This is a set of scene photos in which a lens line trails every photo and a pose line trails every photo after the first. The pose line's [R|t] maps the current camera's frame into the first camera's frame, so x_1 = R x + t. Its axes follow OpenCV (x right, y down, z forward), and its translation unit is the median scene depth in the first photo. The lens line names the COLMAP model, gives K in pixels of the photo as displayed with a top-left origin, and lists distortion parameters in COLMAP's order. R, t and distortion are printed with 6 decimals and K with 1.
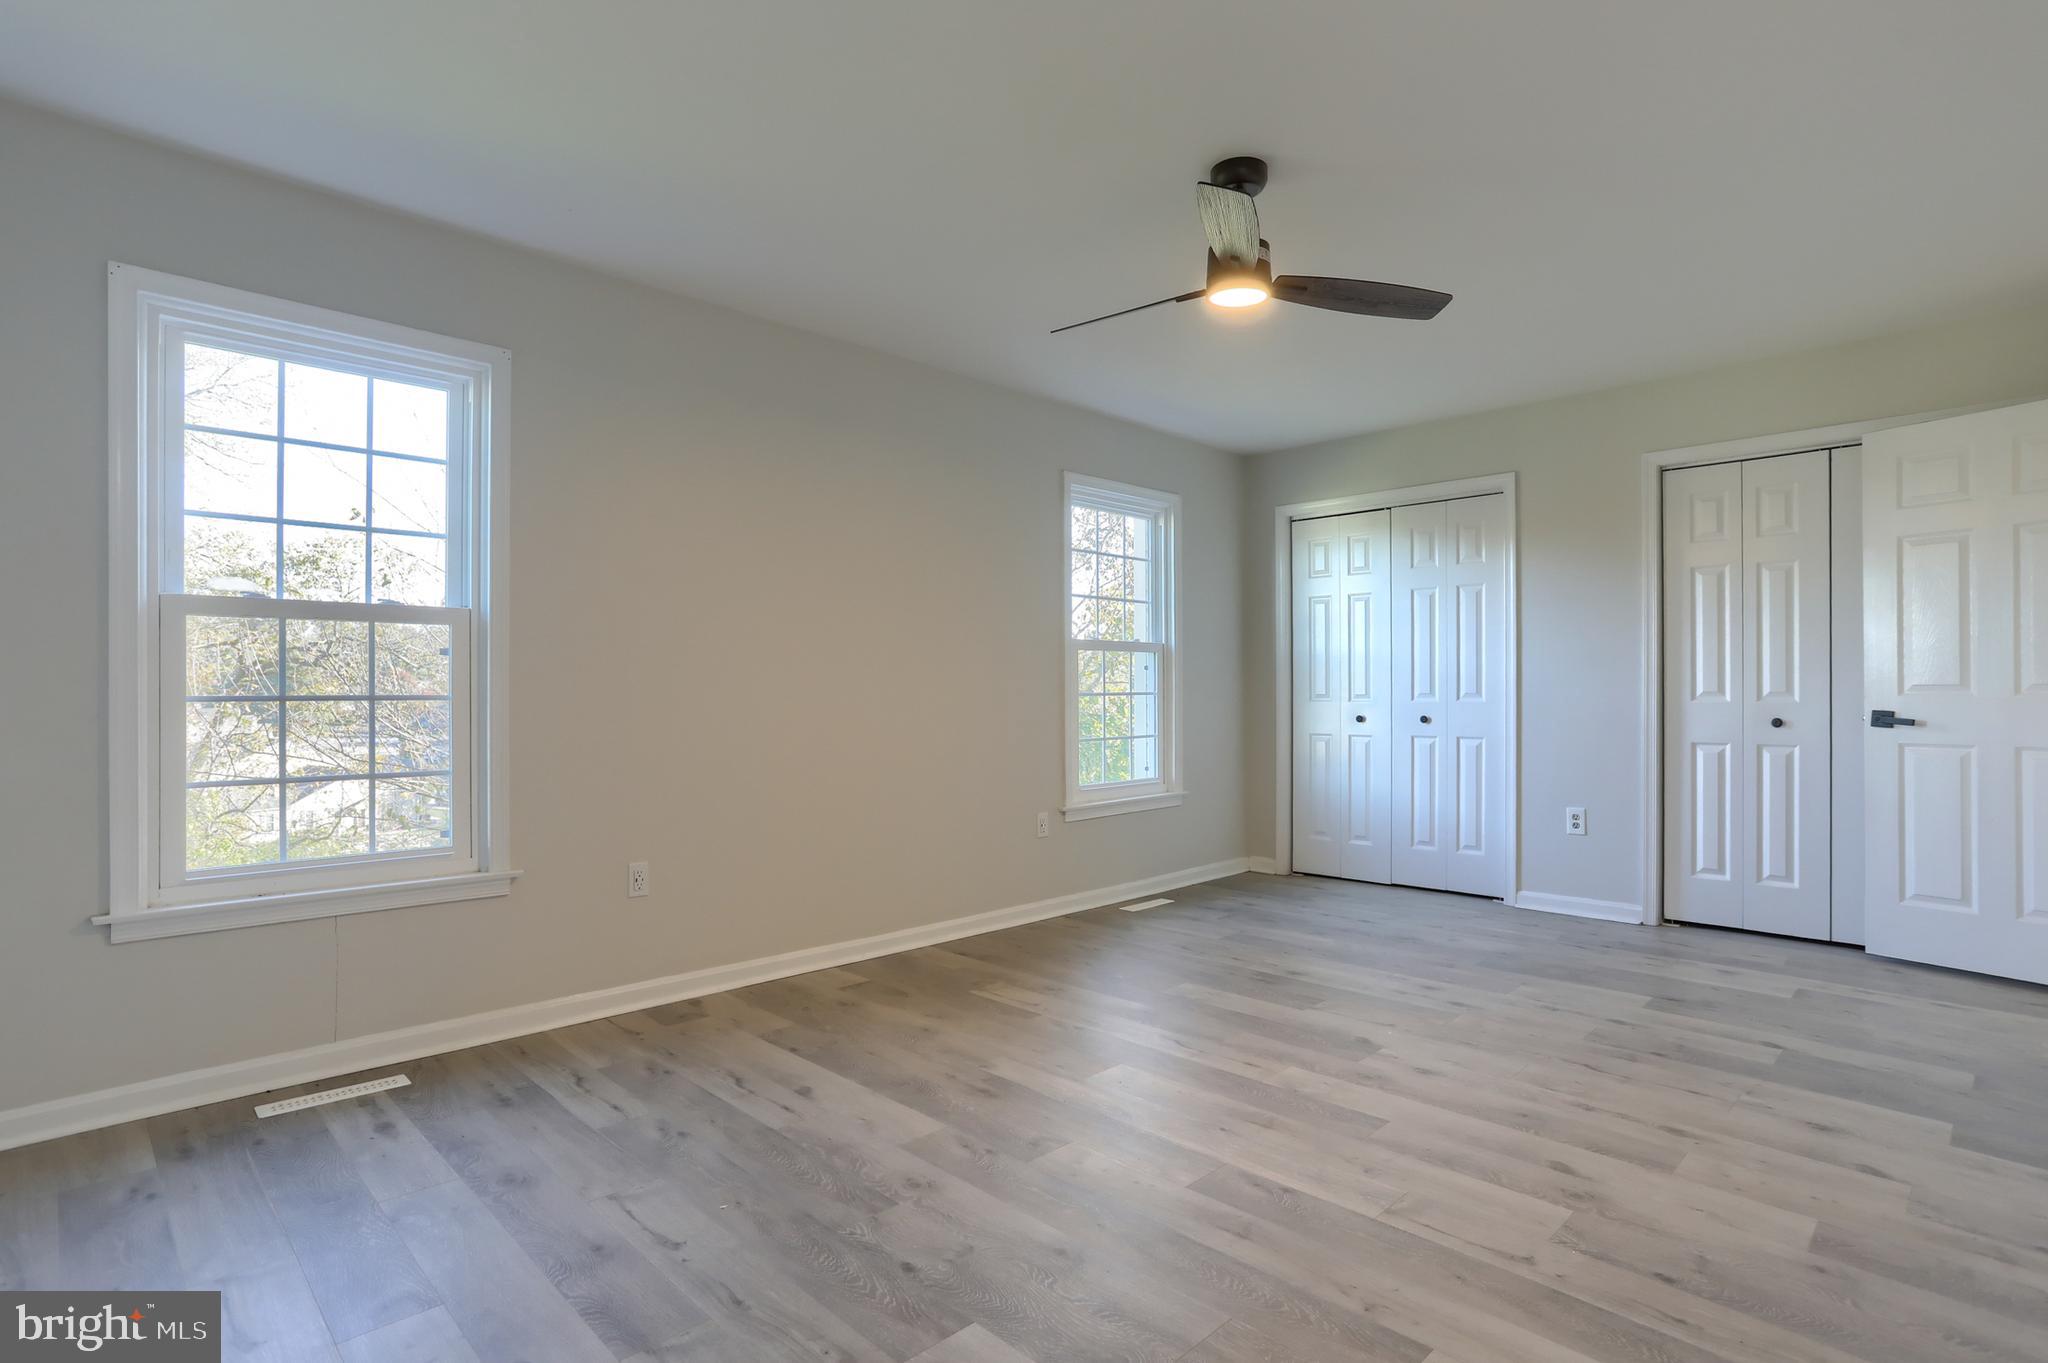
lens RADIAL K [[1017.8, 0, 1062.3], [0, 1017.8, 692.0], [0, 0, 1]] dist [-0.030309, 0.027662]
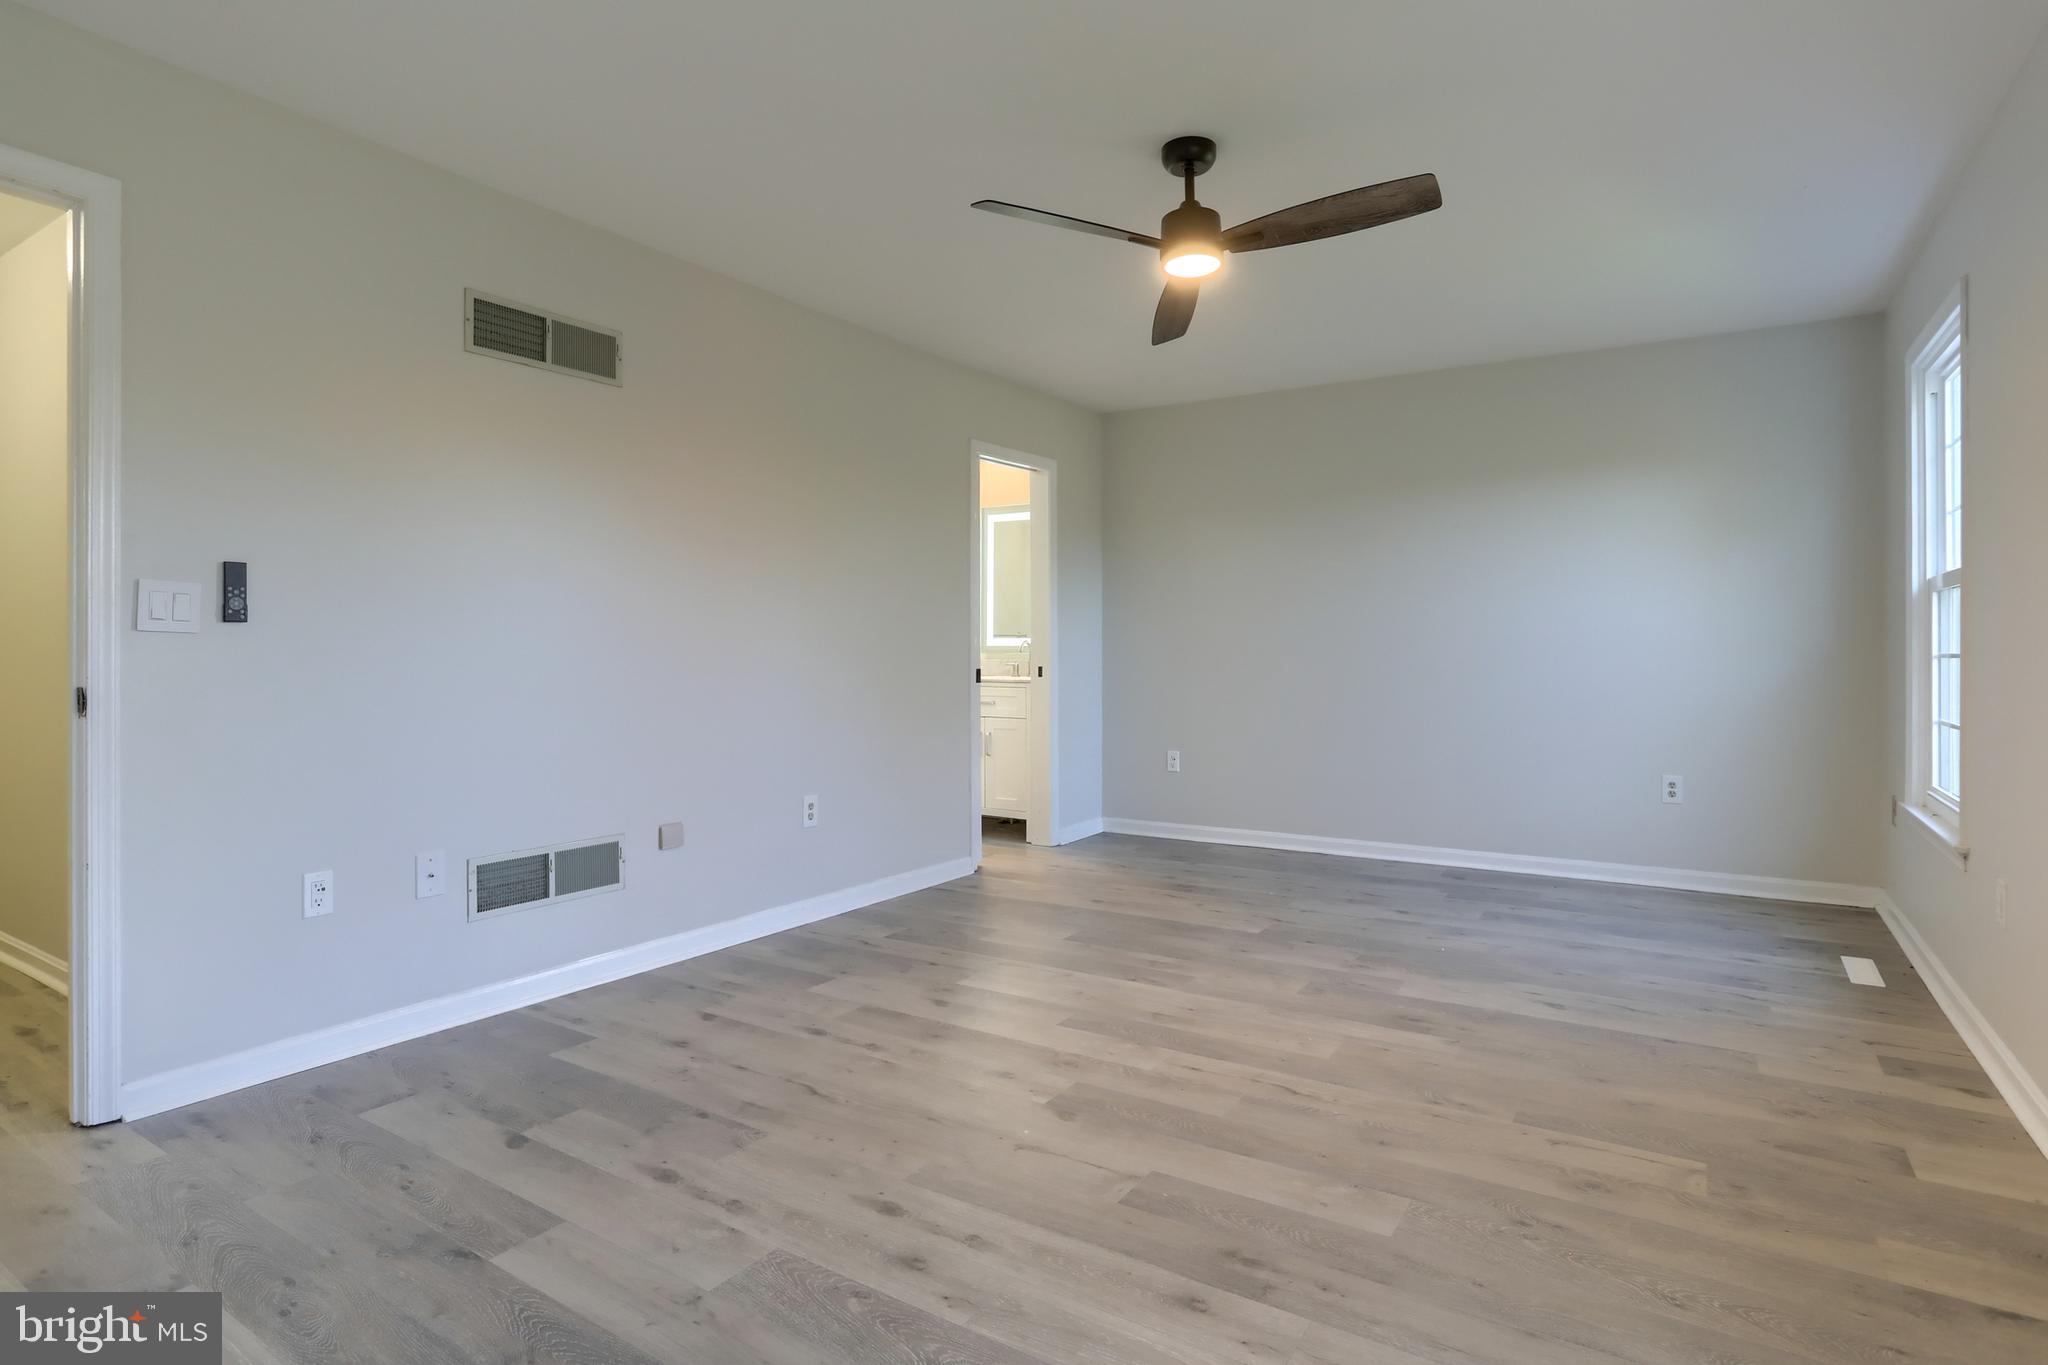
lens RADIAL K [[1091.2, 0, 1022.9], [0, 1091.2, 659.8], [0, 0, 1]] dist [-0.063720, 0.028658]
pose [[-0.982658, 0.001692, -0.185421, 0.522924], [0.000505, 0.999979, 0.006449, -0.001585], [0.185428, 0.006244, -0.982638, 1.954794]]
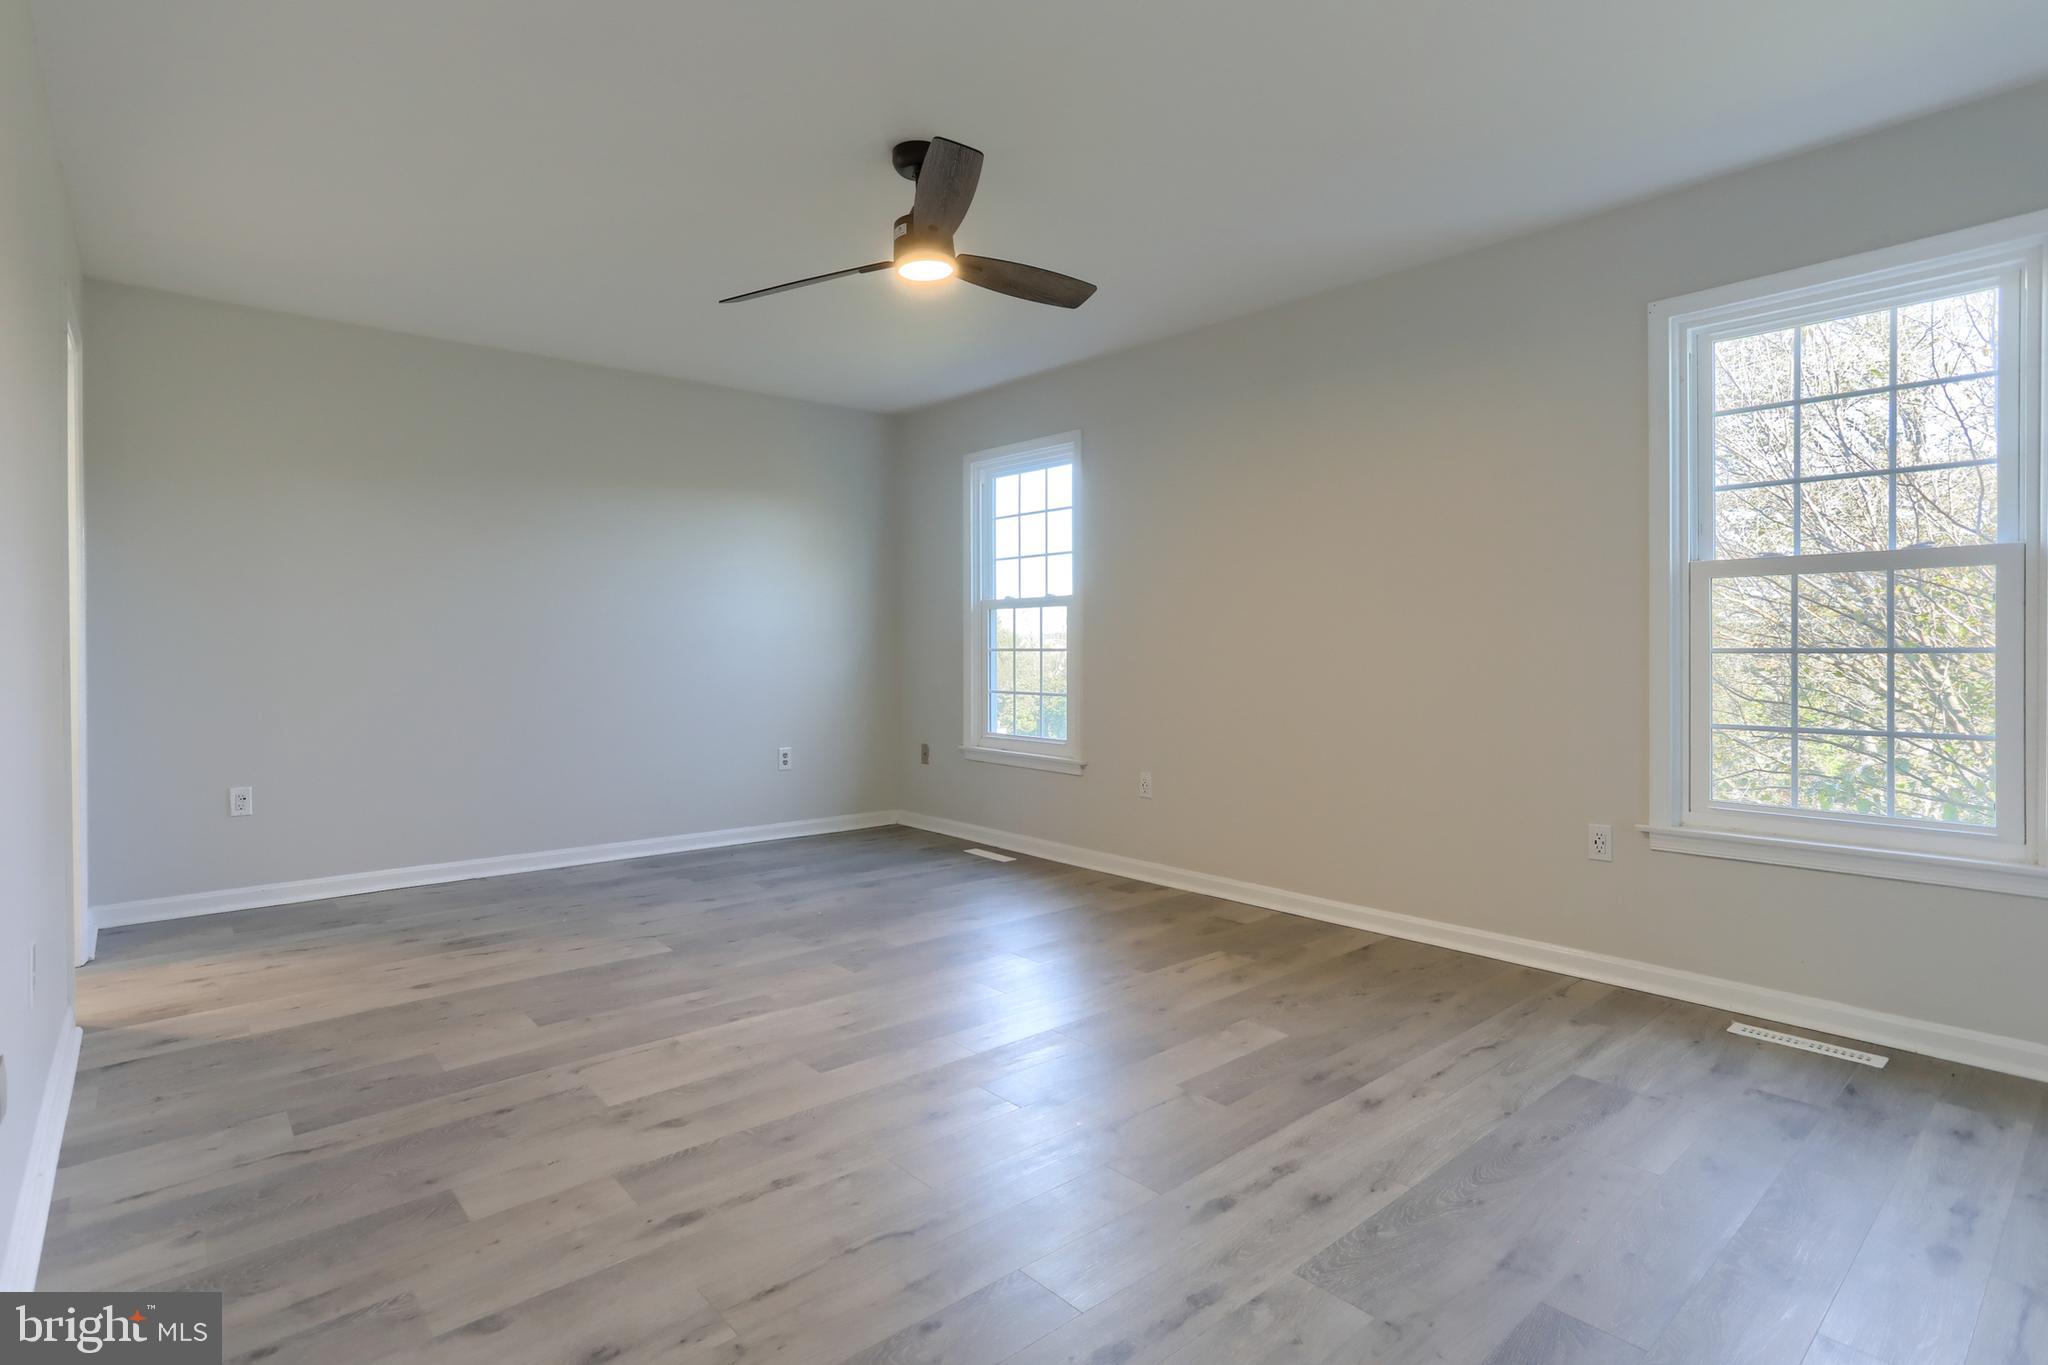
lens RADIAL K [[1024.6, 0, 1044.3], [0, 1024.6, 662.1], [0, 0, 1]] dist [-0.075923, 0.049538]
pose [[-0.075291, 0.015947, -0.997034, 1.166617], [0.003753, 0.999870, 0.015709, -0.005883], [0.997155, -0.002559, -0.075341, 1.153574]]
